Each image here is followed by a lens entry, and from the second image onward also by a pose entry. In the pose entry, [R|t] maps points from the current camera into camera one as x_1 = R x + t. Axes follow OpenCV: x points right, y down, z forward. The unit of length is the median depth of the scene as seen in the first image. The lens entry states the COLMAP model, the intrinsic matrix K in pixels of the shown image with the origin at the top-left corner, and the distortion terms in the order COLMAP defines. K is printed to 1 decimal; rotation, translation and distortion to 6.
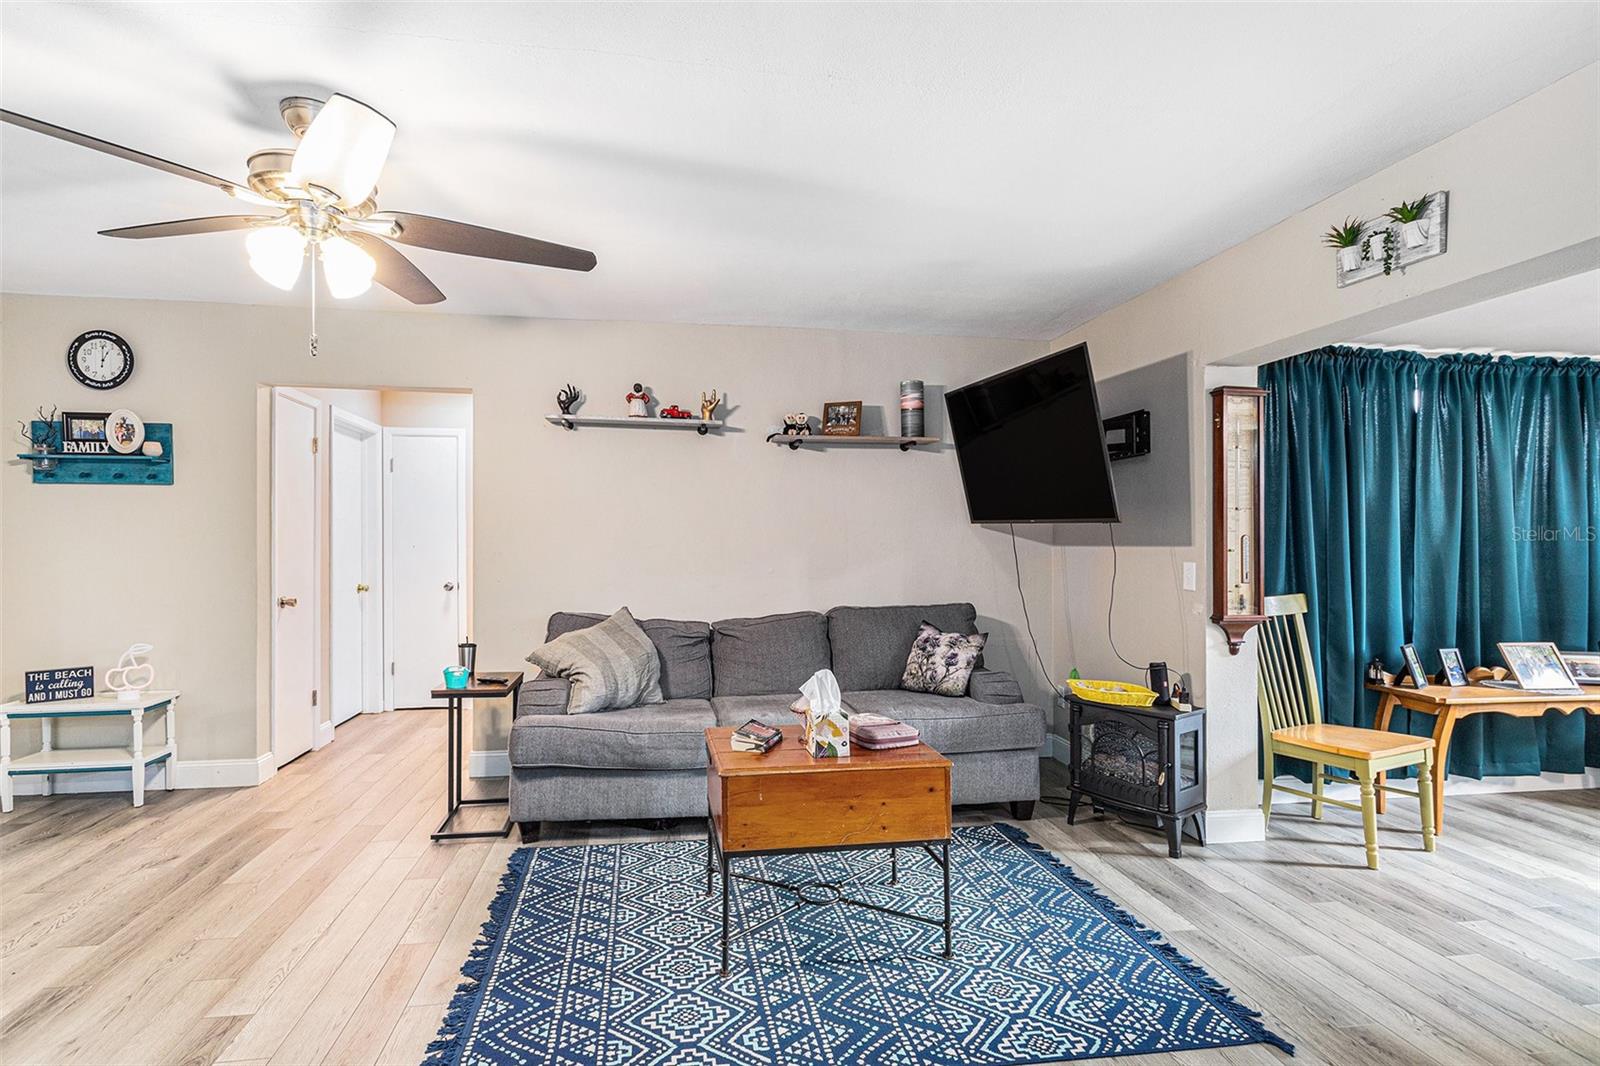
lens RADIAL K [[781.9, 0, 804.4], [0, 781.9, 531.9], [0, 0, 1]] dist [0.002754, -0.000416]
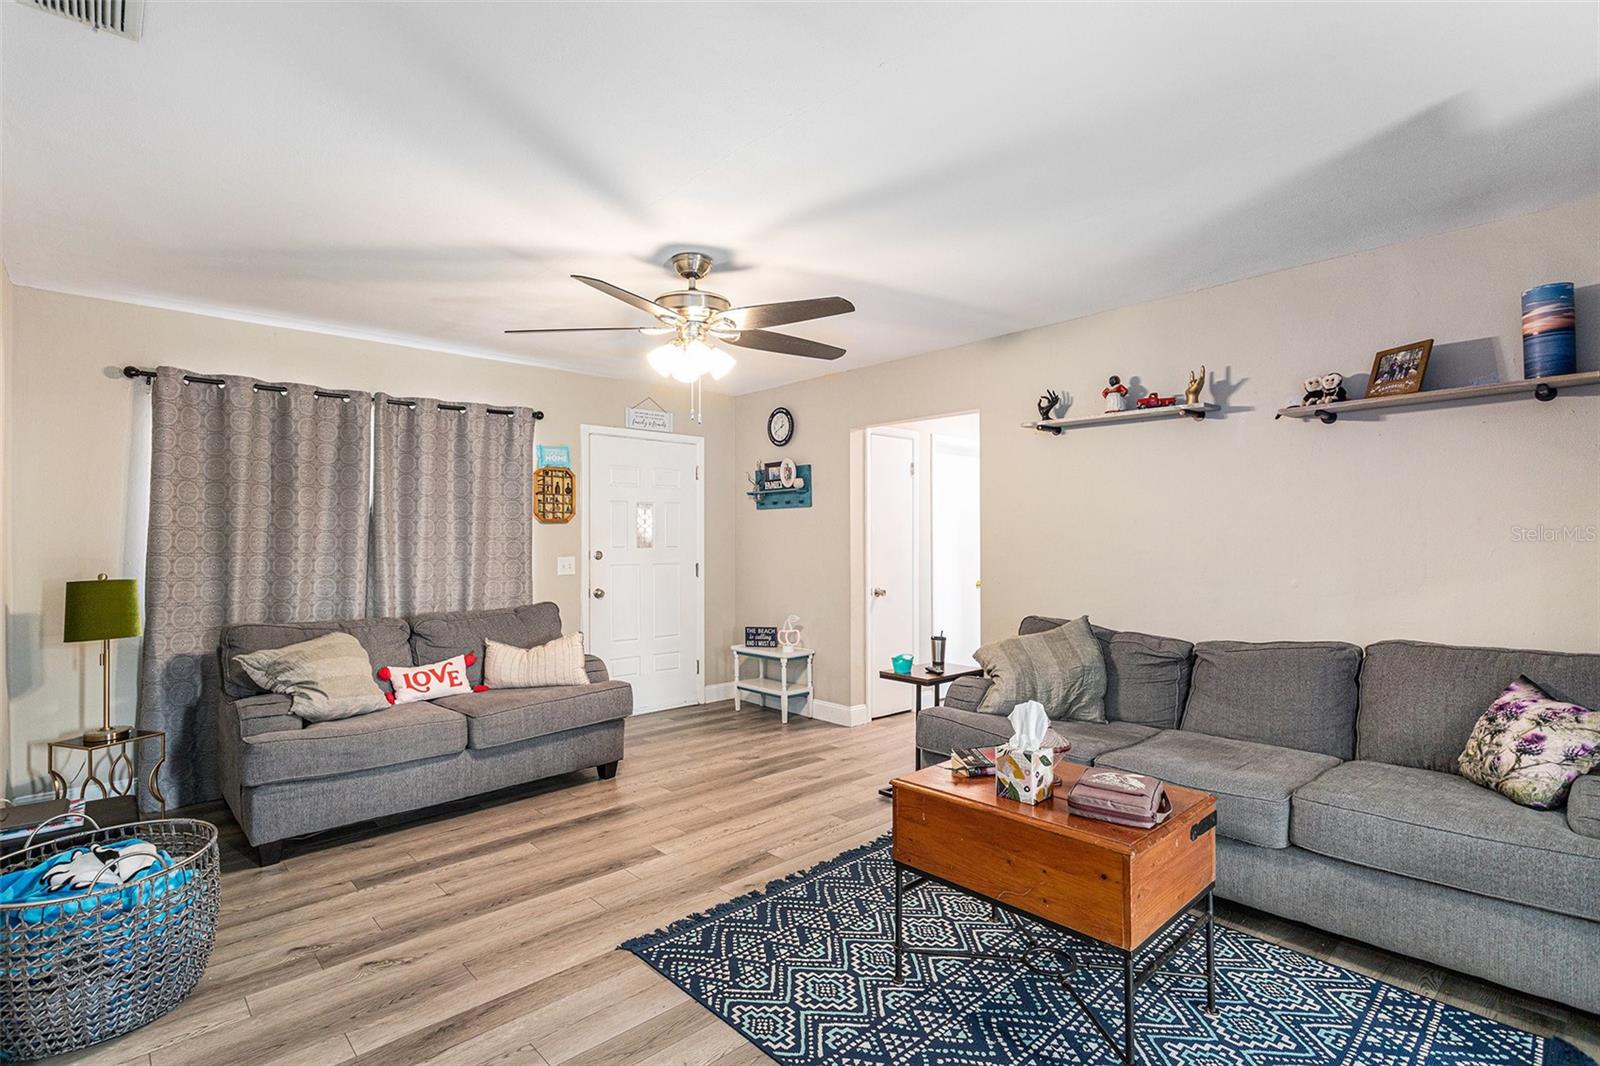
lens RADIAL K [[781.9, 0, 807.7], [0, 781.9, 534.1], [0, 0, 1]] dist [0.002754, -0.000416]
pose [[0.546840, -0.010375, -0.837173, 0.399086], [0.015663, 0.999875, -0.002160, -0.006751], [0.837090, -0.011931, 0.546935, 0.207000]]
